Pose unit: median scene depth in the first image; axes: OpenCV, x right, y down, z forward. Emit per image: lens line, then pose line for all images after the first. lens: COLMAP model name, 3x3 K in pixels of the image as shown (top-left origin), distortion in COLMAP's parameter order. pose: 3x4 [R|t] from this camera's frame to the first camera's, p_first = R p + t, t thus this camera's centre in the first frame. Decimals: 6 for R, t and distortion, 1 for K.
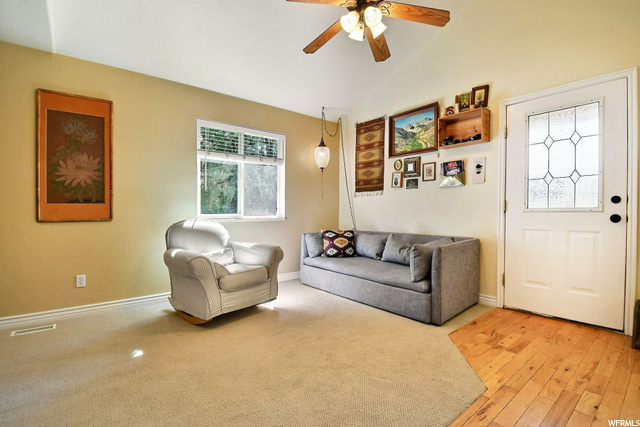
lens RADIAL K [[300.2, 0, 320.7], [0, 300.2, 214.6], [0, 0, 1]] dist [-0.012931, -0.003741]
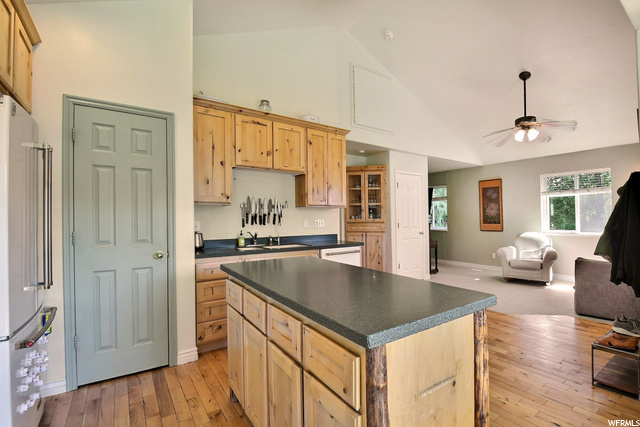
lens RADIAL K [[300.2, 0, 324.1], [0, 300.2, 211.7], [0, 0, 1]] dist [-0.012931, -0.003741]
pose [[-0.154580, -0.012835, -0.987897, 1.749360], [0.012665, 0.999808, -0.014971, -0.114292], [0.987899, -0.014826, -0.154387, 0.023346]]
